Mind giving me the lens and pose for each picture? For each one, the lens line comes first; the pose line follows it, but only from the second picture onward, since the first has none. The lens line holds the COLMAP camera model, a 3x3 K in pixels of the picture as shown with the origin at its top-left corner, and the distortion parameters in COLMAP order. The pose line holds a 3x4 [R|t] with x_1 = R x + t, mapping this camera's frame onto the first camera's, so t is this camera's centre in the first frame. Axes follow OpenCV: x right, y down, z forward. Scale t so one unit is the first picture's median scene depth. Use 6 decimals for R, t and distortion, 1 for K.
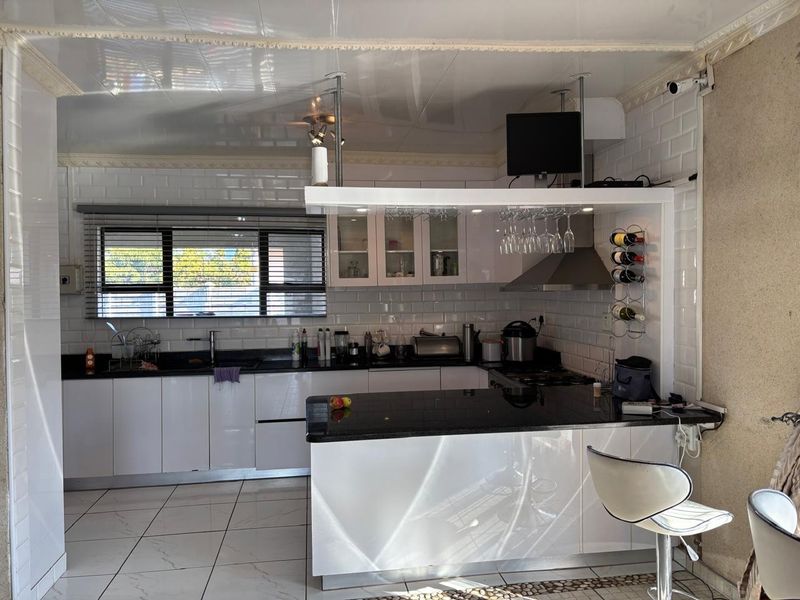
lens RADIAL K [[604.6, 0, 412.2], [0, 604.6, 297.9], [0, 0, 1]] dist [0.051860, -0.060225]
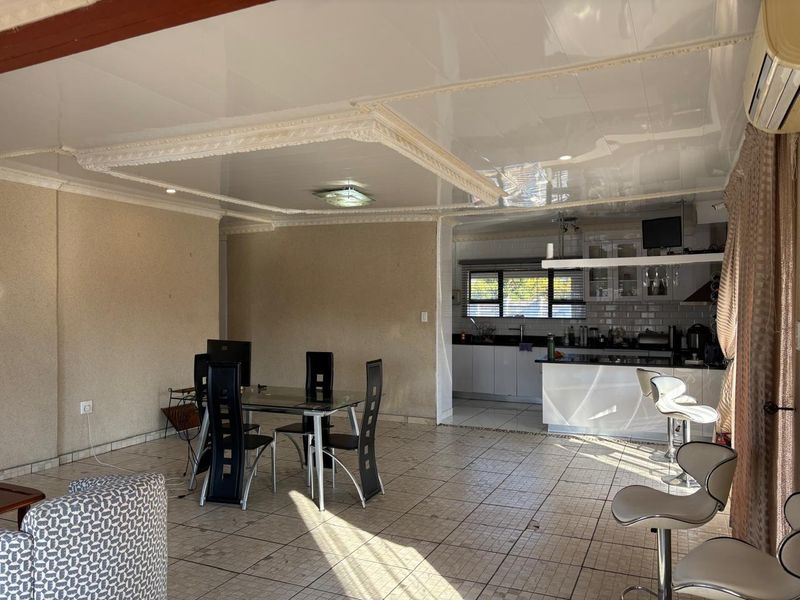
lens RADIAL K [[604.6, 0, 401.8], [0, 604.6, 299.1], [0, 0, 1]] dist [0.051860, -0.060225]
pose [[0.827245, 0.005140, -0.561819, 0.410270], [-0.013342, 0.999856, -0.010497, -0.000259], [0.561684, 0.016180, 0.827194, -0.743433]]
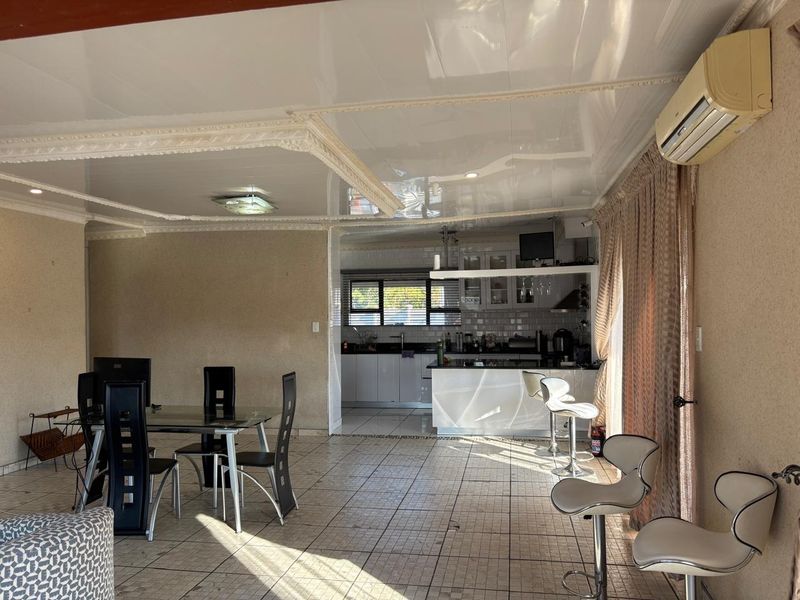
lens RADIAL K [[604.6, 0, 403.5], [0, 604.6, 302.8], [0, 0, 1]] dist [0.051860, -0.060225]
pose [[0.938652, -0.006991, -0.344794, 0.333593], [0.000221, 0.999807, -0.019669, -0.002908], [0.344865, 0.018386, 0.938472, -0.791303]]
